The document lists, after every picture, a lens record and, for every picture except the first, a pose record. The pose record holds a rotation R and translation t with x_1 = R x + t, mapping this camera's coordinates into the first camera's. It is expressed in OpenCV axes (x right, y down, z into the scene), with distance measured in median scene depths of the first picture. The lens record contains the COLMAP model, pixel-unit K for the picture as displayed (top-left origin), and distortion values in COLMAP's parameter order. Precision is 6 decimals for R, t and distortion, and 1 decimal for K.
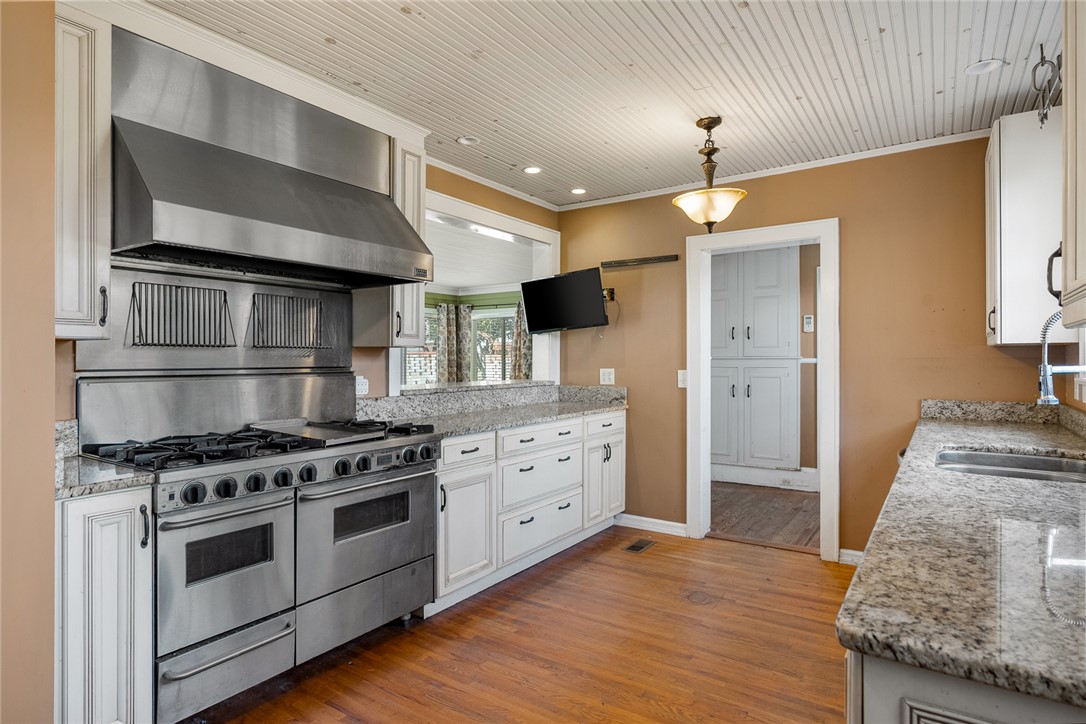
lens RADIAL K [[603.1, 0, 543.0], [0, 603.1, 362.0], [0, 0, 1]] dist [-0.000678, -0.000240]
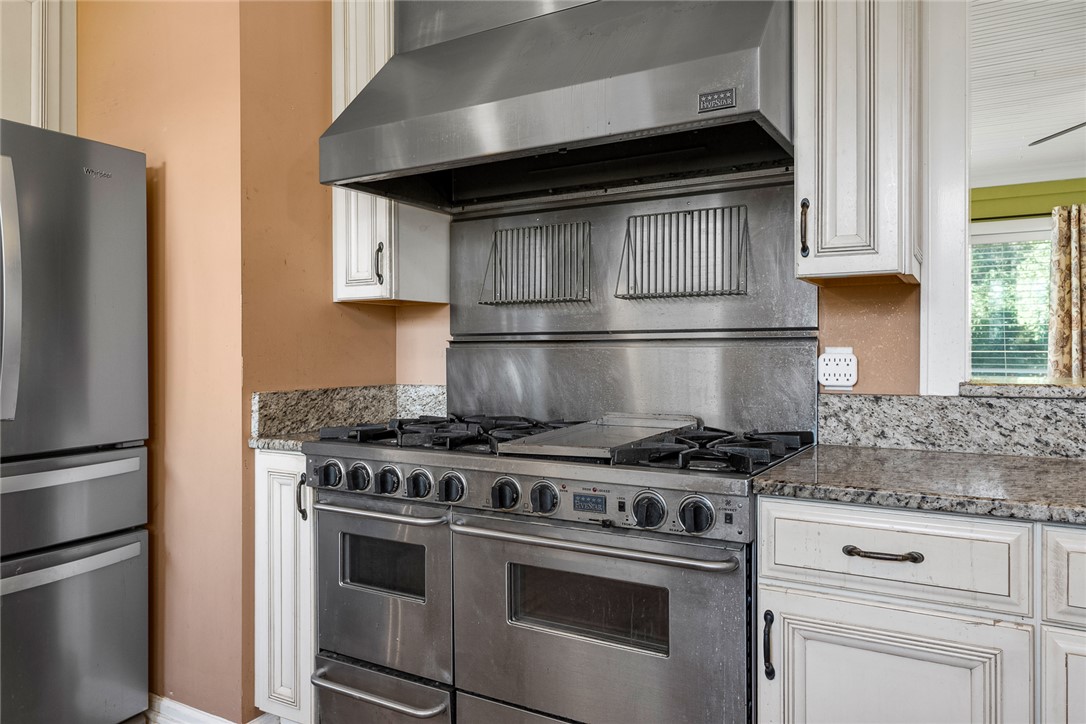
lens RADIAL K [[787.6, 0, 543.0], [0, 787.6, 362.0], [0, 0, 1]] dist [0.004429, 0.000098]
pose [[0.053518, 0.008080, -0.998534, 0.342180], [-0.007602, 0.999942, 0.007684, 0.036923], [0.998538, 0.007179, 0.053577, 0.831392]]
